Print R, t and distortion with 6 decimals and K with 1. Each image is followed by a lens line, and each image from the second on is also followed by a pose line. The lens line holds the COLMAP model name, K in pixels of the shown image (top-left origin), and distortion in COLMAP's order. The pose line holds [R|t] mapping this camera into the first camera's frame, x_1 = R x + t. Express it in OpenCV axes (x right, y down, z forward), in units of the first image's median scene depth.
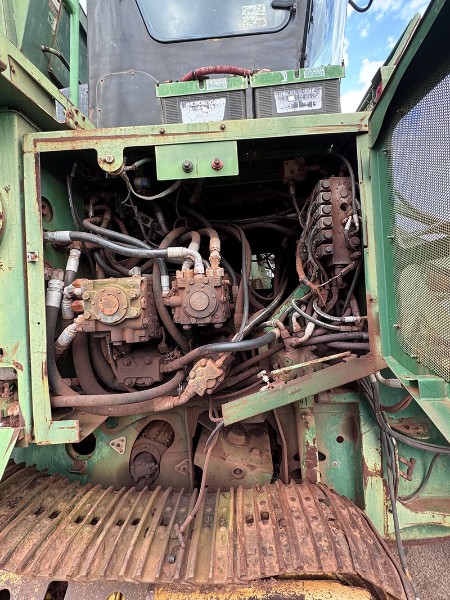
lens RADIAL K [[292.4, 0, 225.0], [0, 292.4, 300.0], [0, 0, 1]] dist [-0.002118, -0.000270]
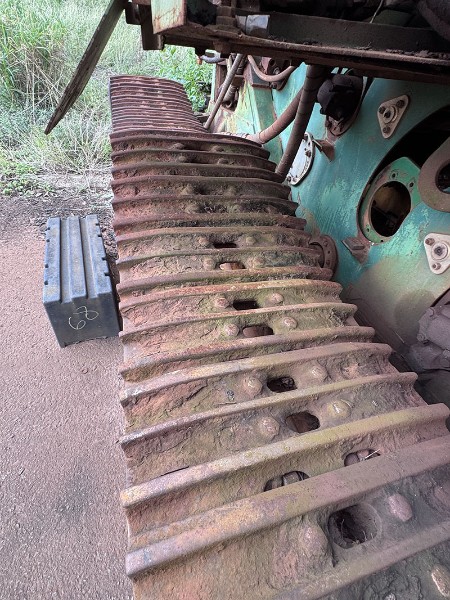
lens RADIAL K [[292.4, 0, 225.0], [0, 292.4, 300.0], [0, 0, 1]] dist [-0.002118, -0.000270]
pose [[0.319198, 0.667717, -0.672508, -0.171235], [-0.111594, 0.731176, 0.673000, 0.376317], [0.941095, -0.139772, 0.307903, 0.716416]]
